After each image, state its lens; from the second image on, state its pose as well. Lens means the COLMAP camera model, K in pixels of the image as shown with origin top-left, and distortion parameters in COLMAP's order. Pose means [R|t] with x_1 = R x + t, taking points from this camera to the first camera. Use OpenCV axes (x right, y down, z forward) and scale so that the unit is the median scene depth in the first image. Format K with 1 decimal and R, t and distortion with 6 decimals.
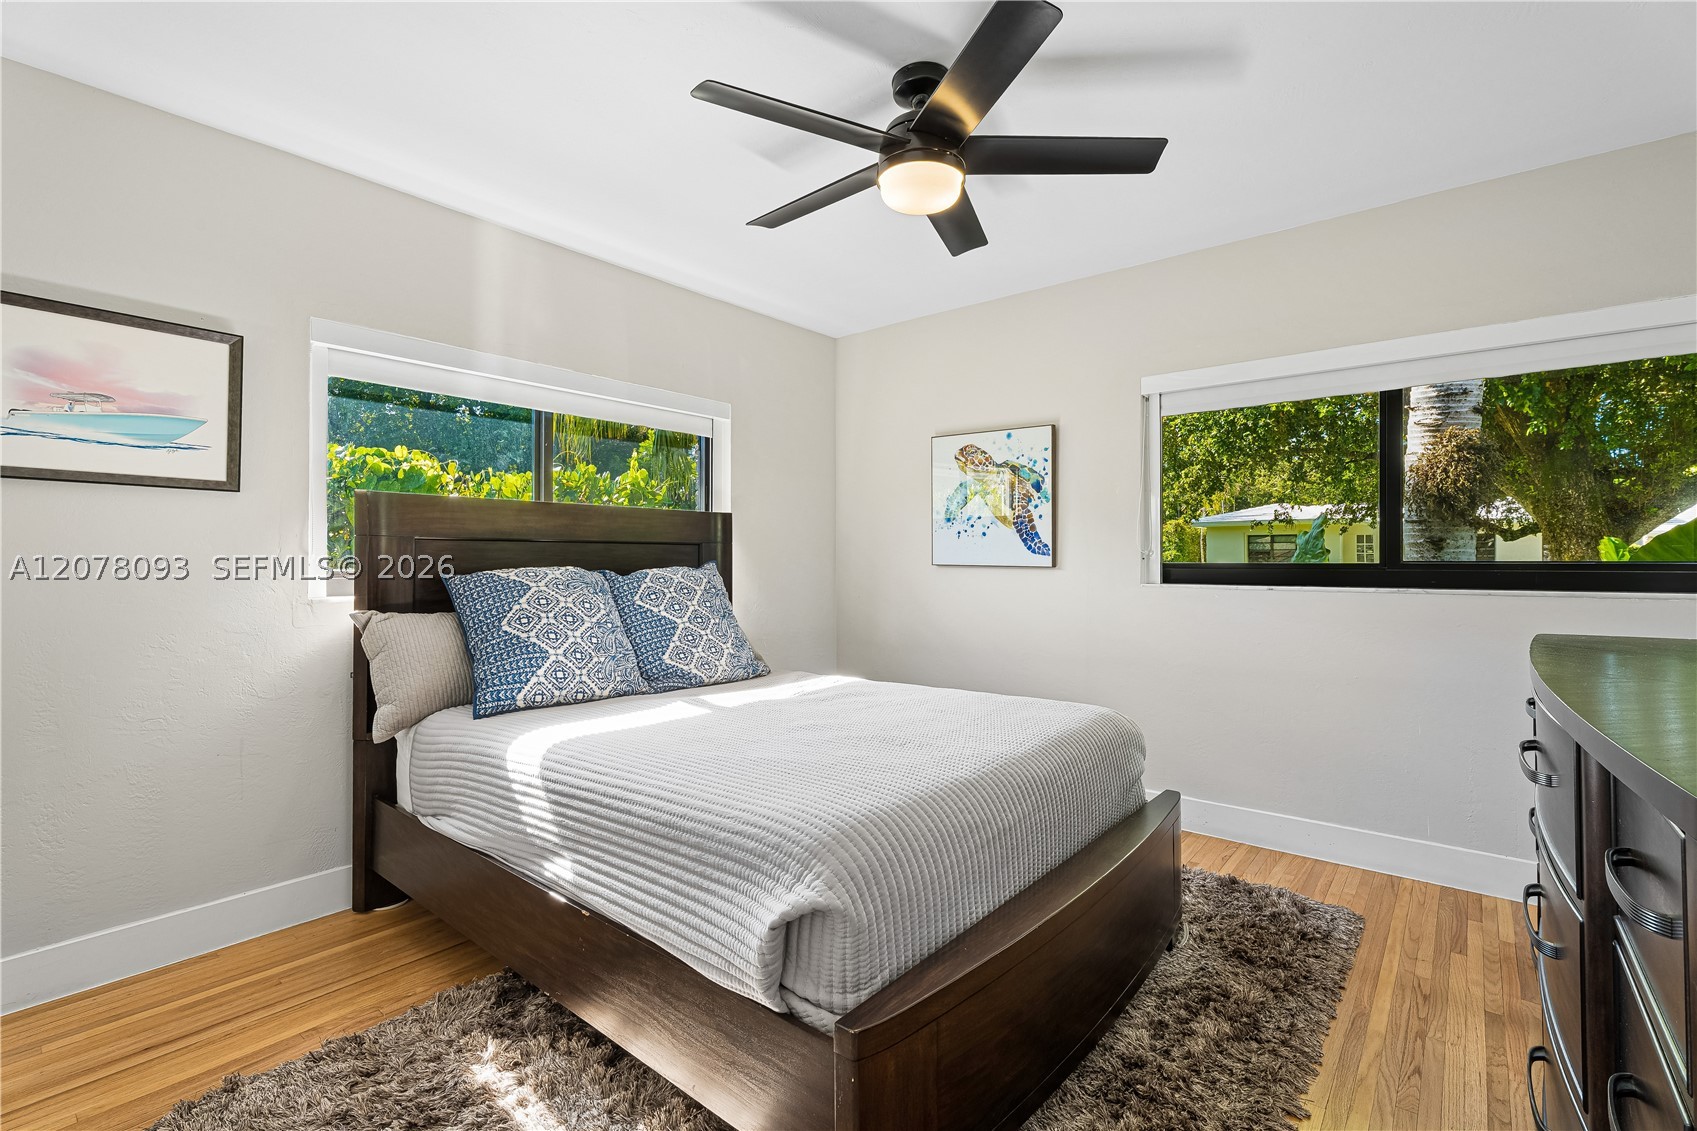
lens RADIAL K [[790.1, 0, 848.5], [0, 790.1, 565.5], [0, 0, 1]] dist [-0.000167, -0.000056]
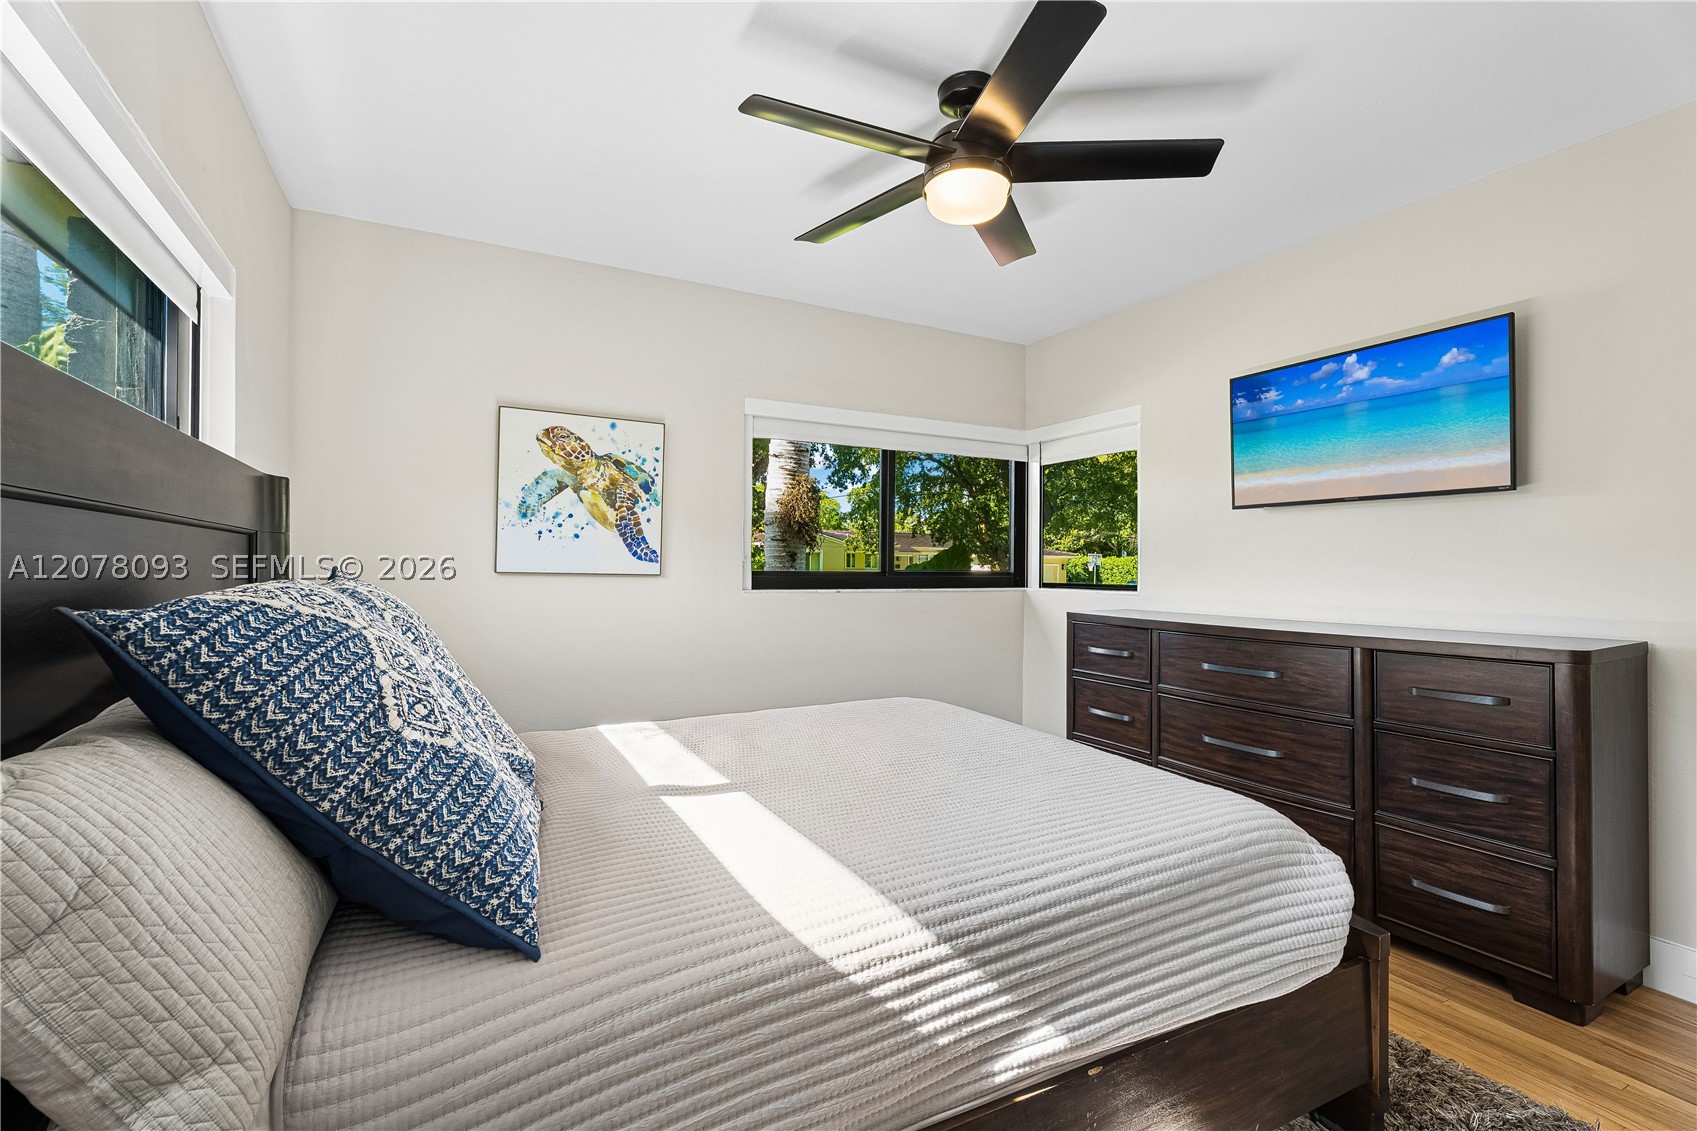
lens RADIAL K [[761.5, 0, 848.5], [0, 761.5, 565.5], [0, 0, 1]] dist [-0.003468, -0.000796]
pose [[0.373152, 0.007204, 0.927742, -0.495680], [0.000245, 0.999969, -0.007863, -0.001945], [-0.927770, 0.003161, 0.373139, 0.451121]]
